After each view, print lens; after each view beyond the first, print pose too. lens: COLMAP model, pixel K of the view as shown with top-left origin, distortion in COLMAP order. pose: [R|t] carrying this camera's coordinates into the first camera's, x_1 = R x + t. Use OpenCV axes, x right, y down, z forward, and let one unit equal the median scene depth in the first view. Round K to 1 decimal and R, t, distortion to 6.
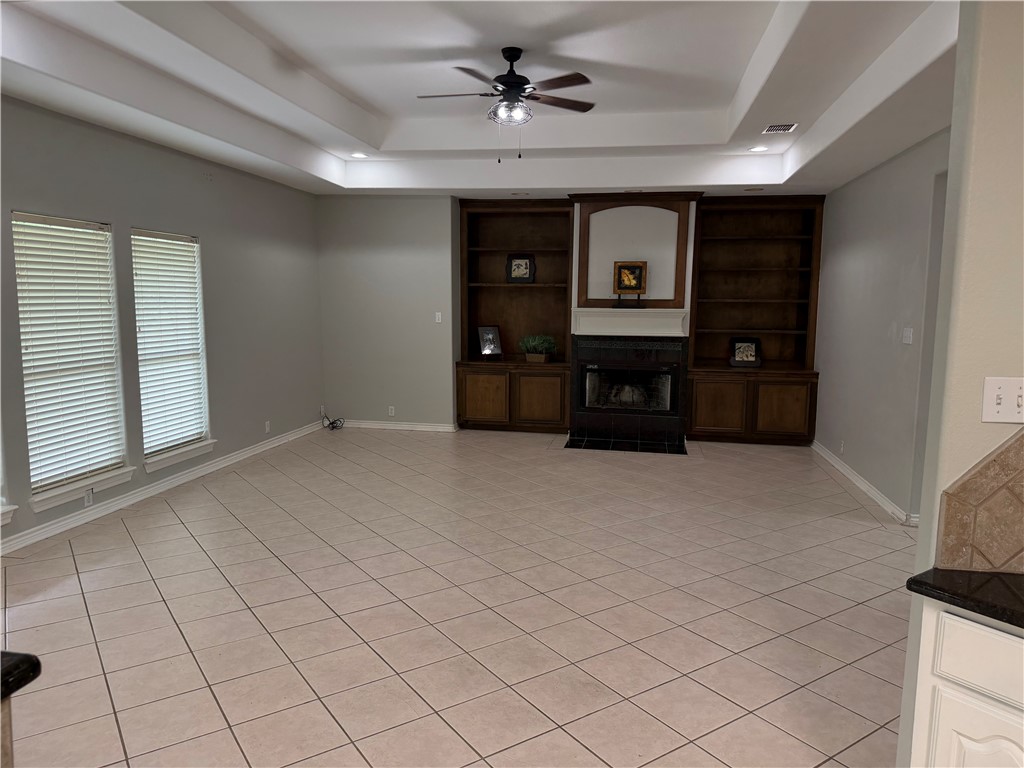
lens RADIAL K [[697.7, 0, 519.1], [0, 697.7, 391.4], [0, 0, 1]] dist [0.117131, -0.004506]
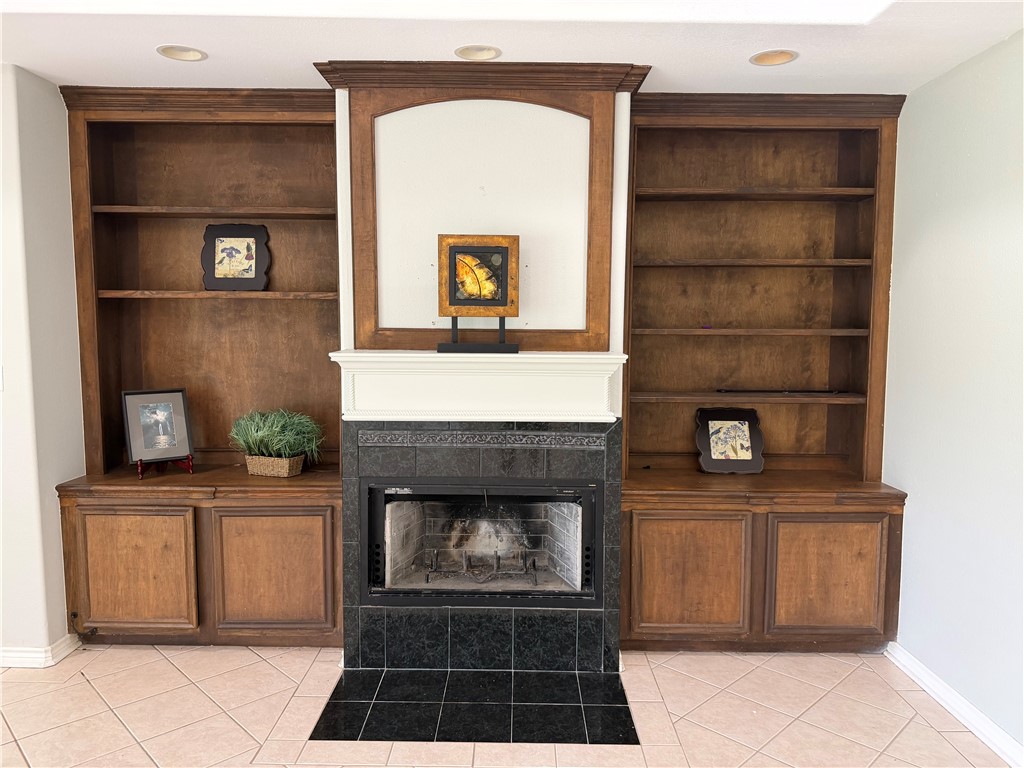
lens RADIAL K [[734.3, 0, 515.5], [0, 734.3, 389.5], [0, 0, 1]] dist [0.129134, -0.183374]
pose [[0.984592, -0.021534, 0.173537, 0.100959], [0.028322, 0.998924, -0.036732, -0.078750], [-0.172560, 0.041081, 0.984142, 0.566909]]
